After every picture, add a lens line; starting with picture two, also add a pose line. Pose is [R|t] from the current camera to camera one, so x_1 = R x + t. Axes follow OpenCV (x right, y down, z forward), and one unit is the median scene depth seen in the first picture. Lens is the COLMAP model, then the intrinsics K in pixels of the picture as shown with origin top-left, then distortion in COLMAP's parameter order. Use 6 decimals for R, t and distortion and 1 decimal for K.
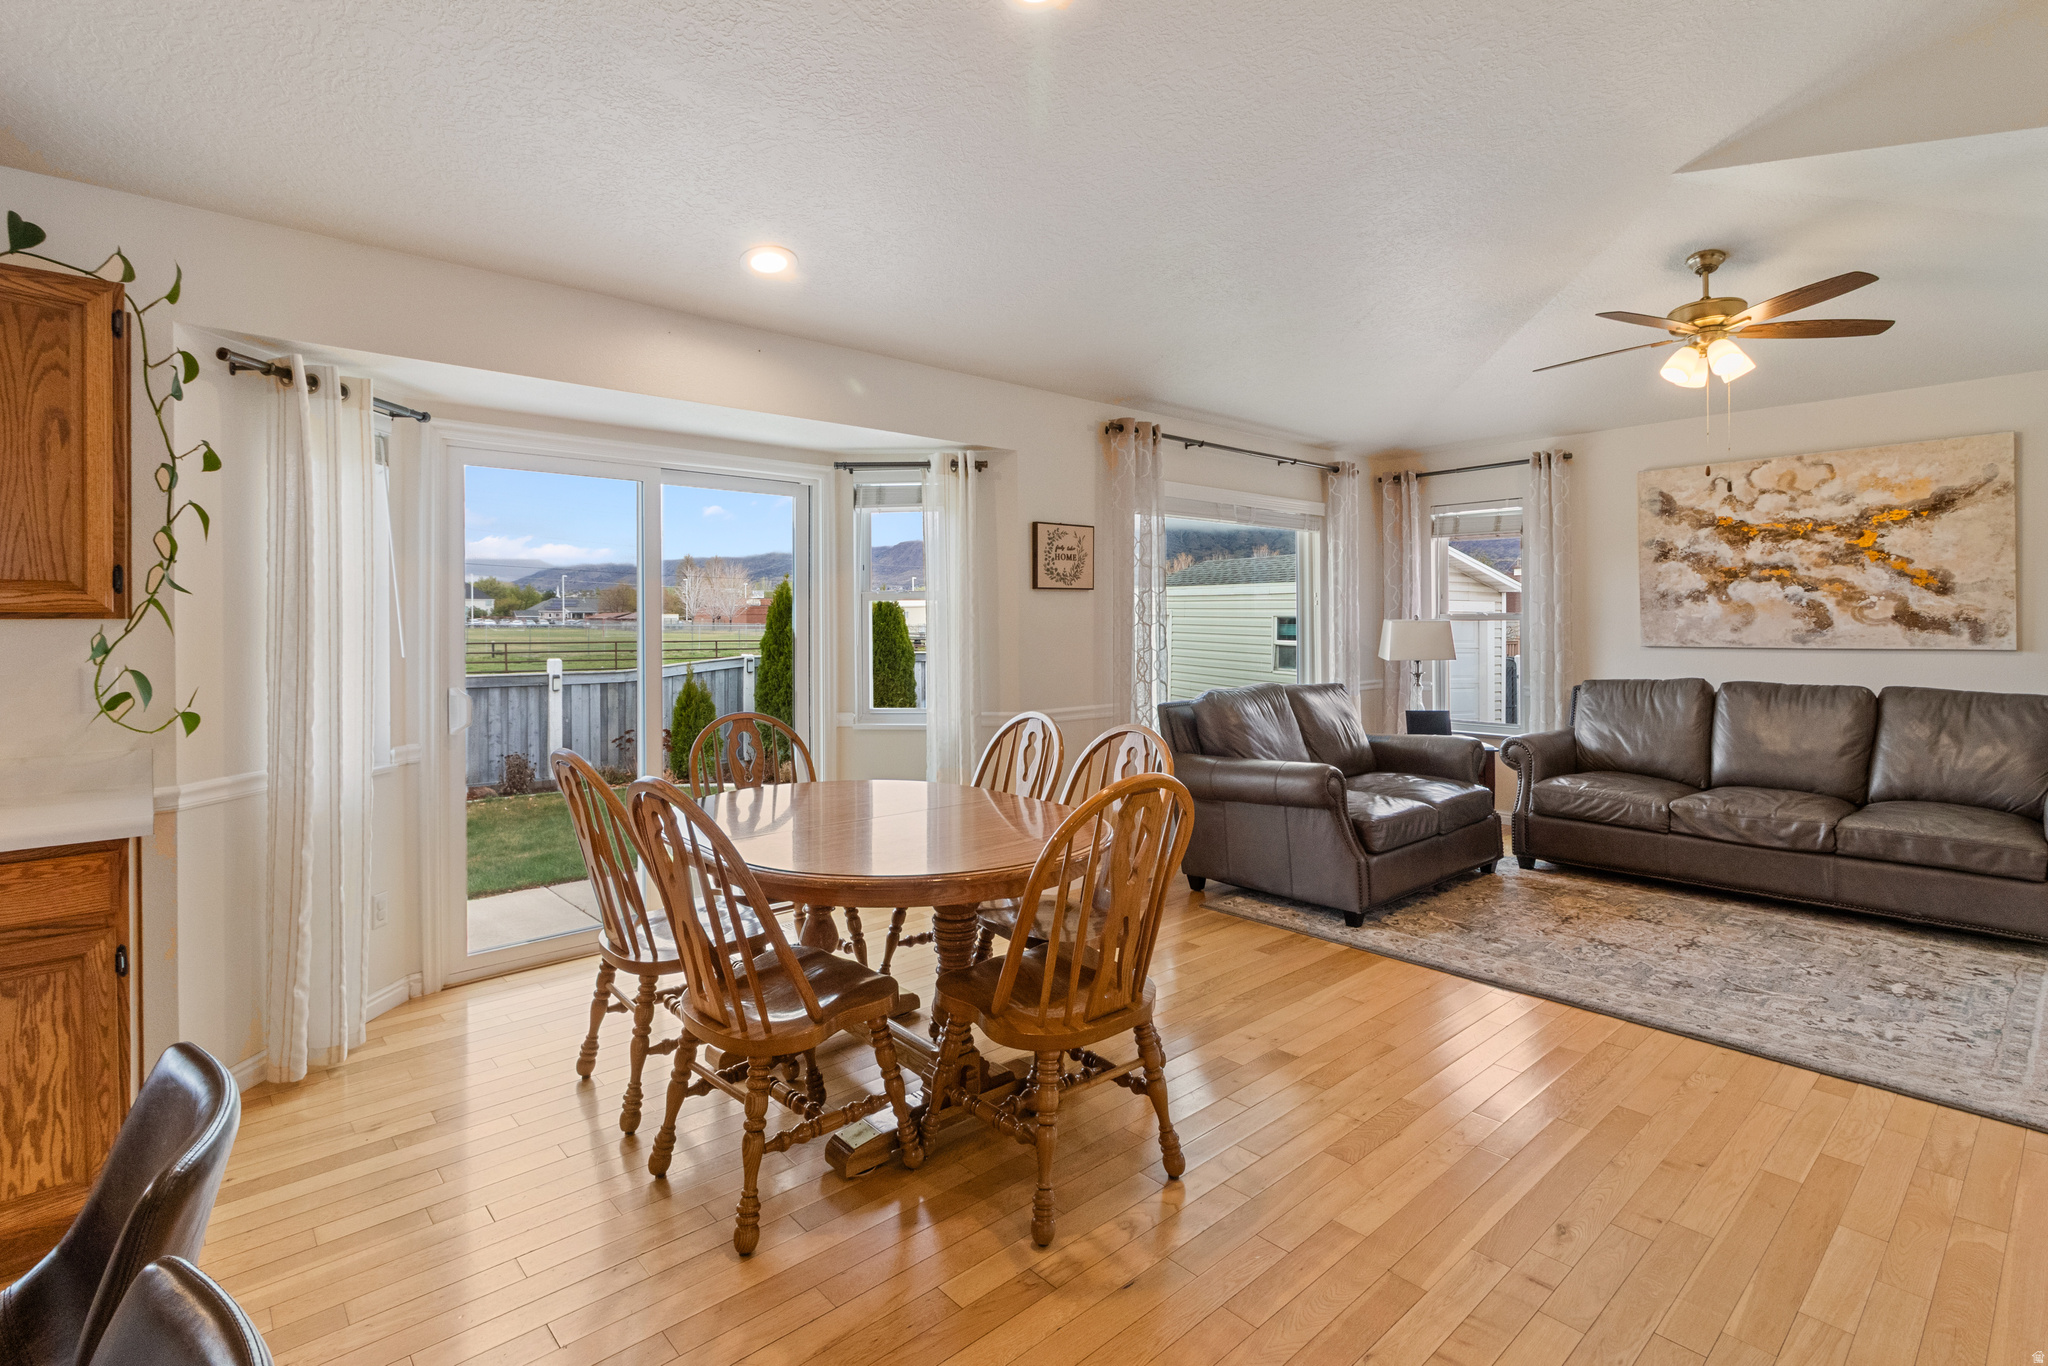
lens RADIAL K [[967.2, 0, 1033.6], [0, 967.2, 618.2], [0, 0, 1]] dist [0.003670, 0.001158]
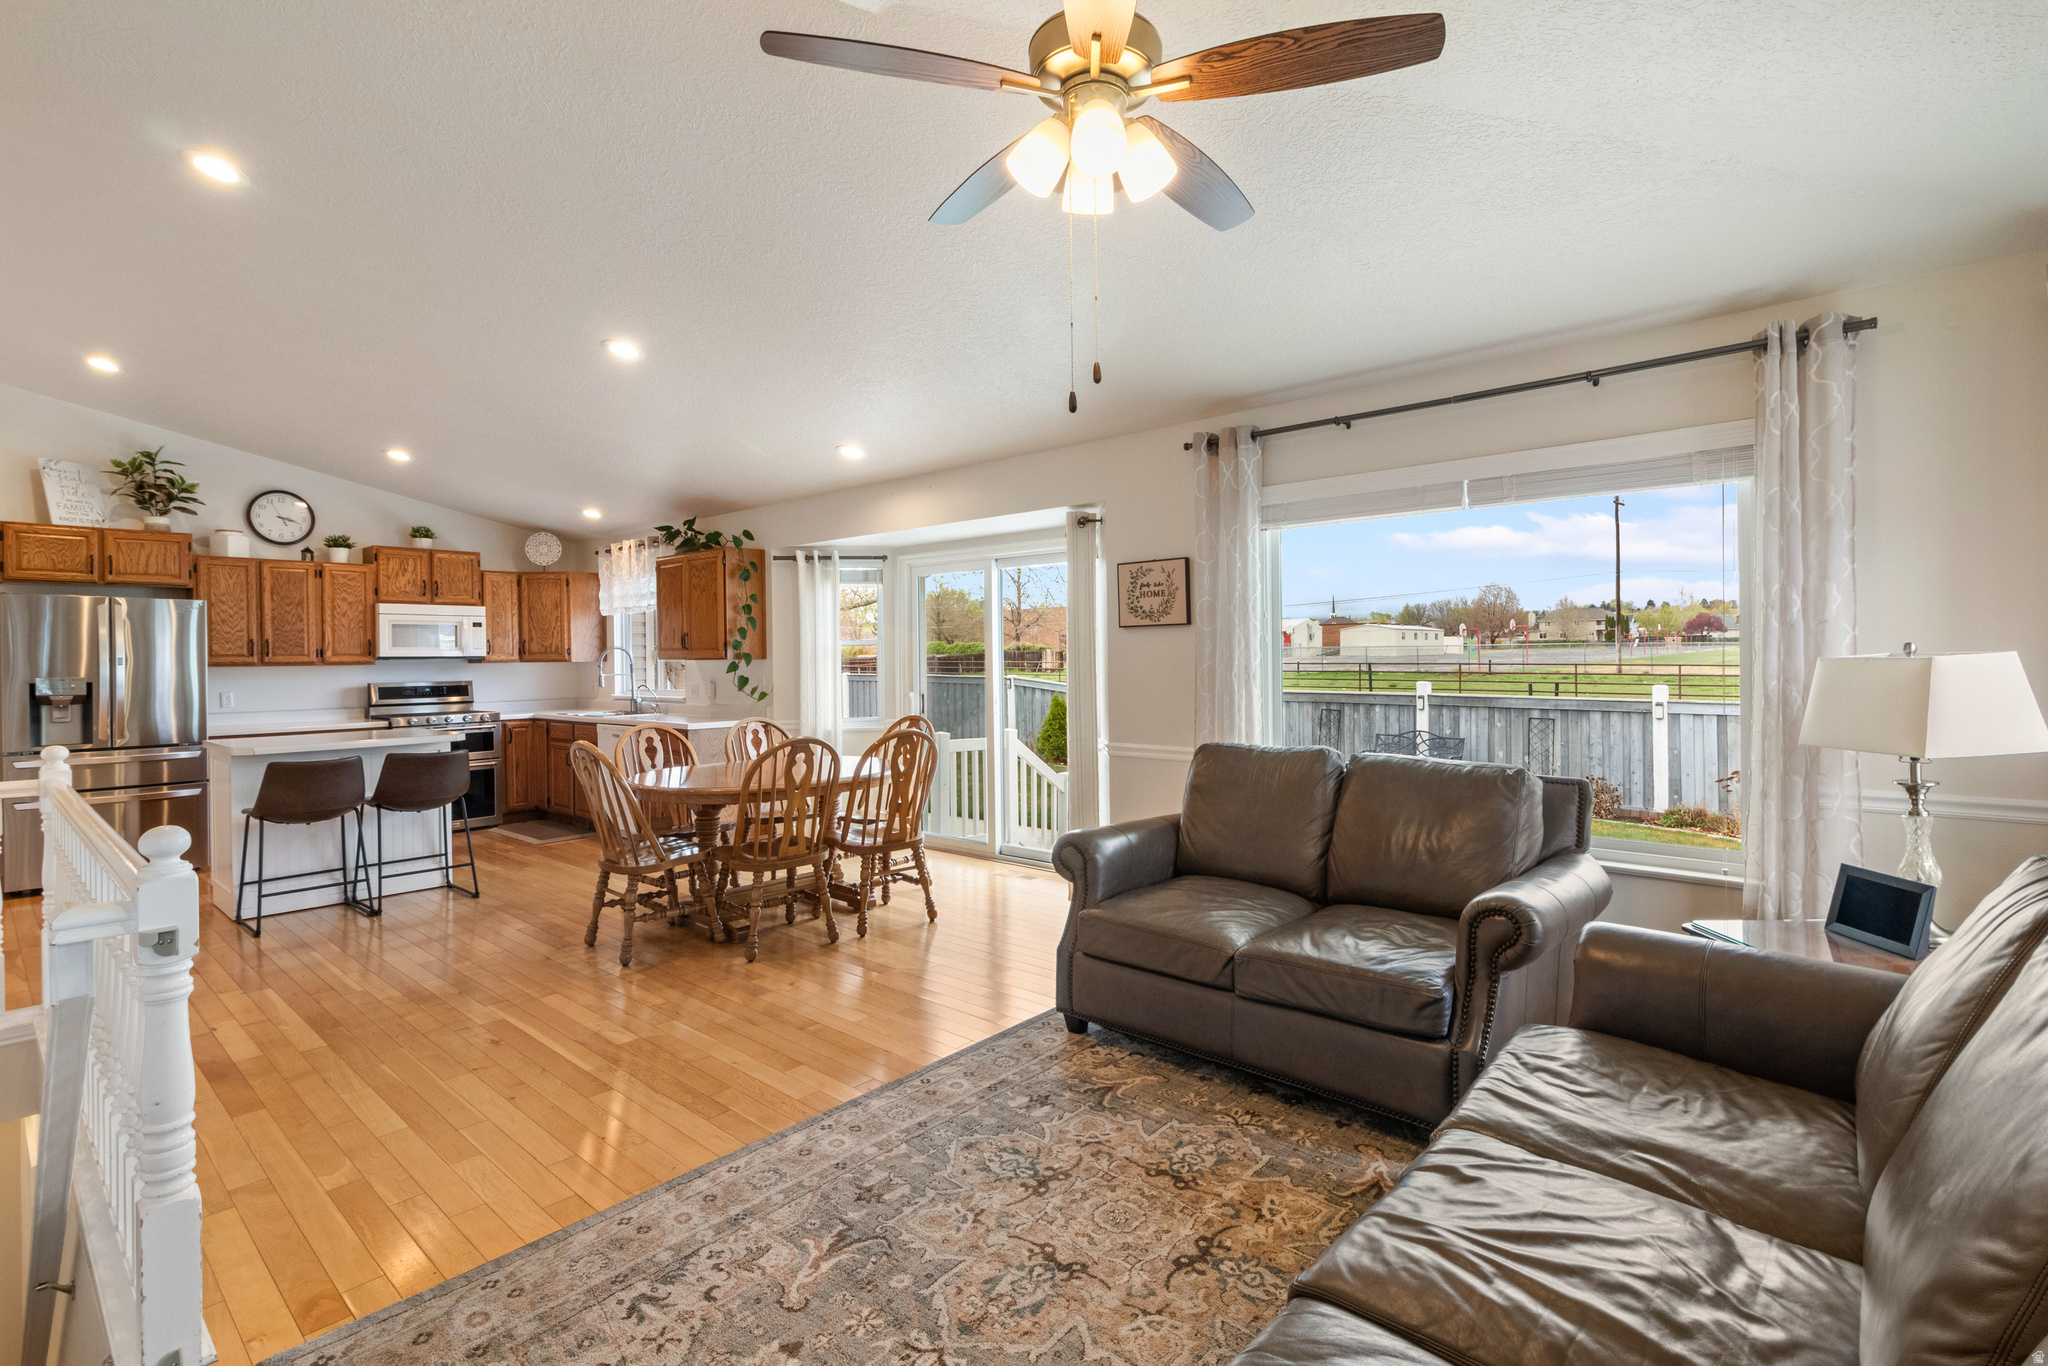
lens RADIAL K [[954.6, 0, 1024.3], [0, 954.6, 650.1], [0, 0, 1]] dist [0.003426, 0.000008]
pose [[0.108691, -0.000952, -0.994075, 0.978336], [0.015993, 0.999872, 0.000791, -0.007933], [0.993947, -0.015985, 0.108692, 0.749480]]
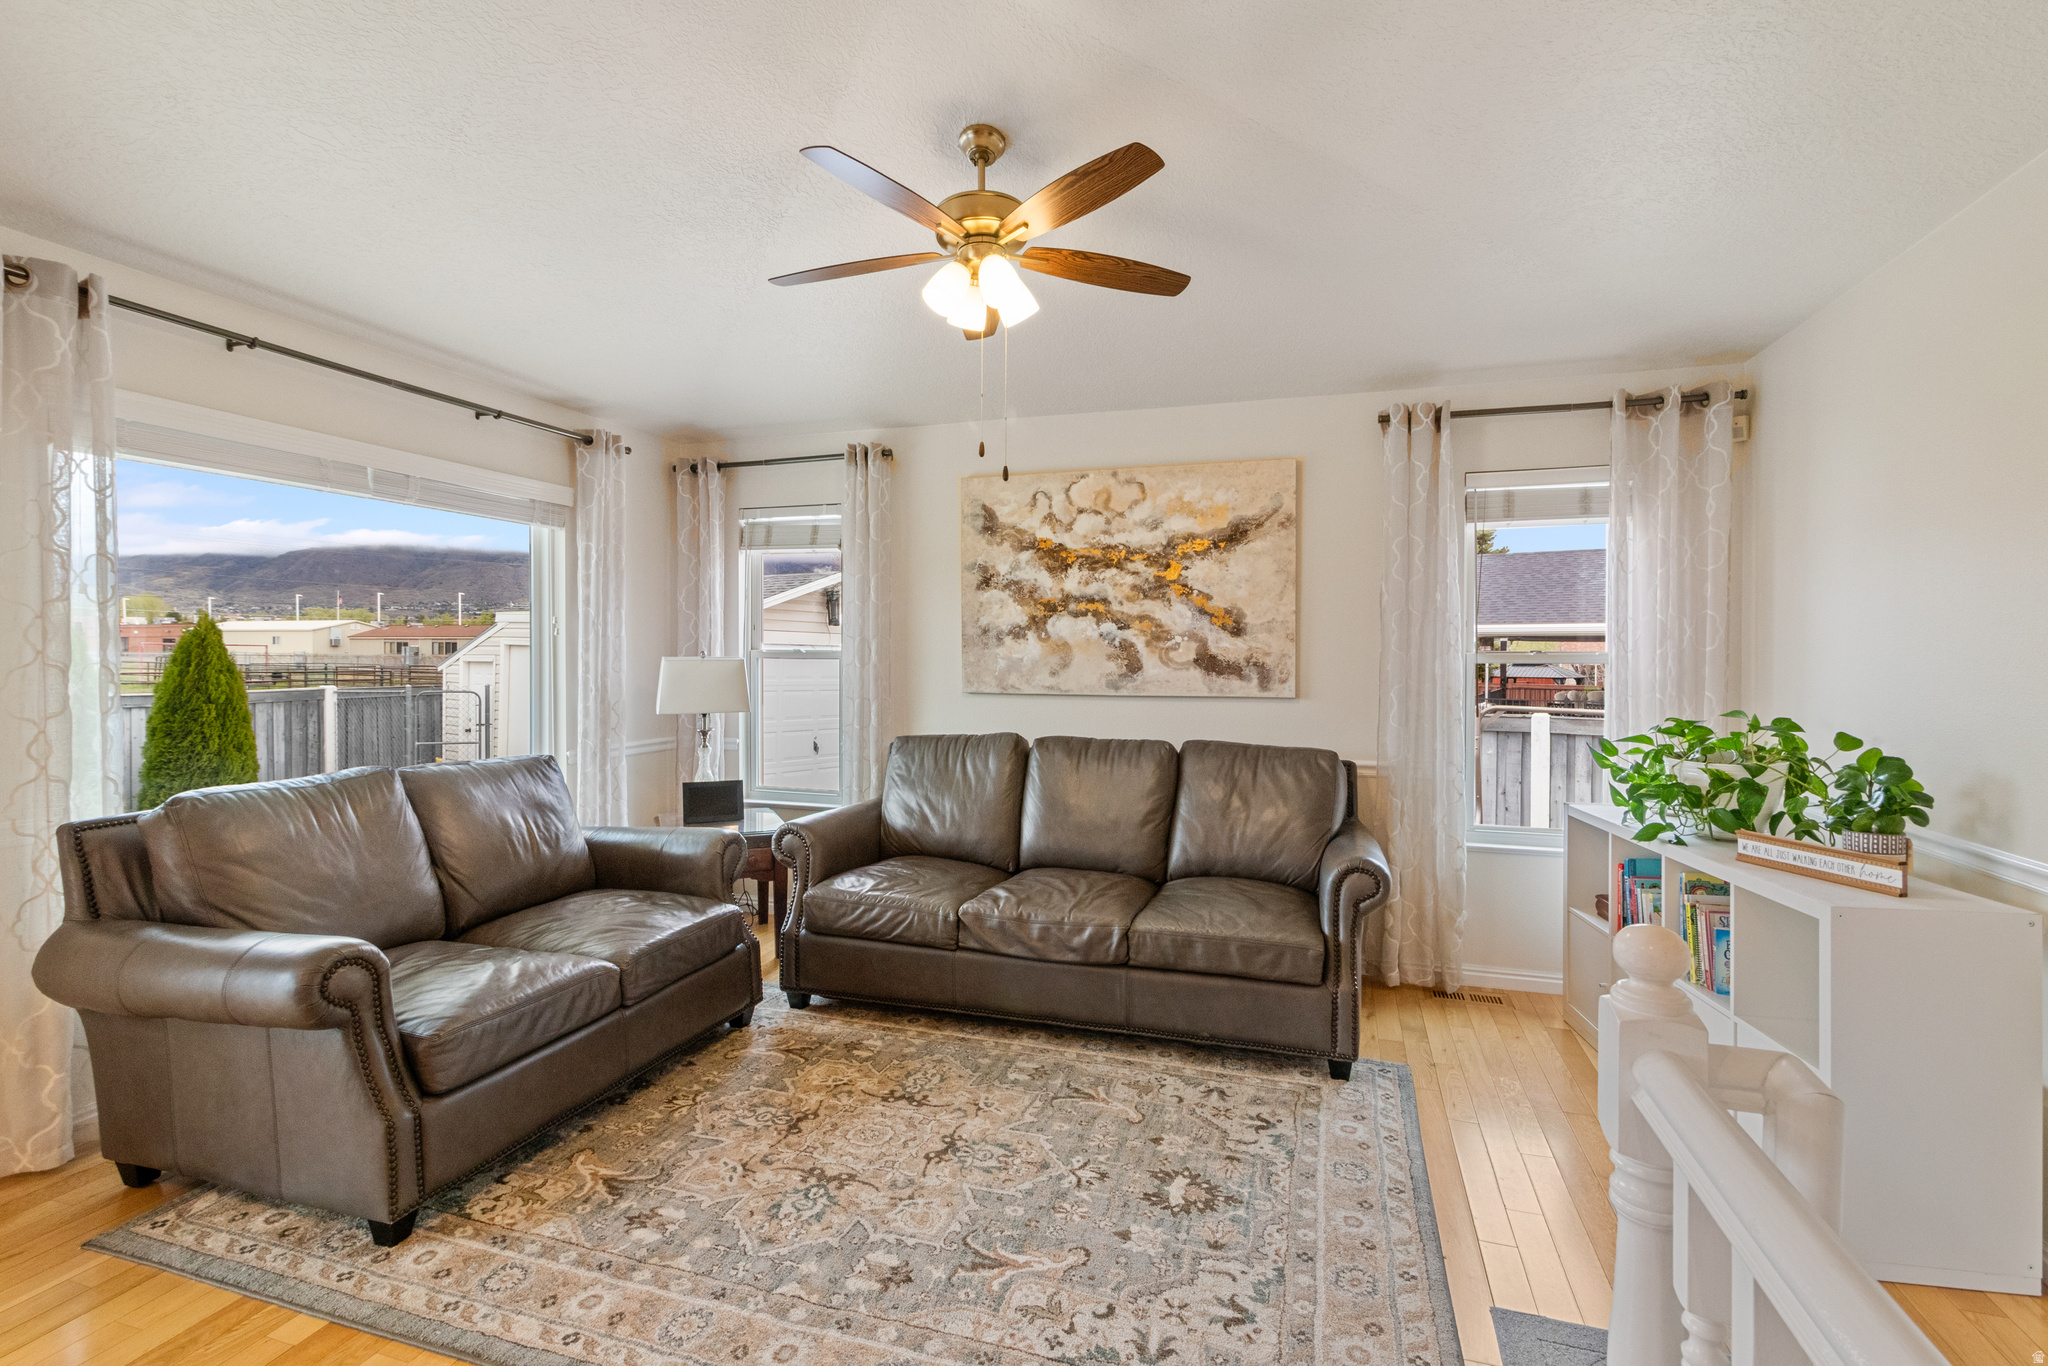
lens RADIAL K [[954.6, 0, 1024.3], [0, 954.6, 650.1], [0, 0, 1]] dist [0.003426, 0.000008]
pose [[0.864781, 0.011682, 0.502013, 0.313519], [-0.011658, 0.999927, -0.003185, -0.005780], [-0.502014, -0.003098, 0.864854, 0.324573]]
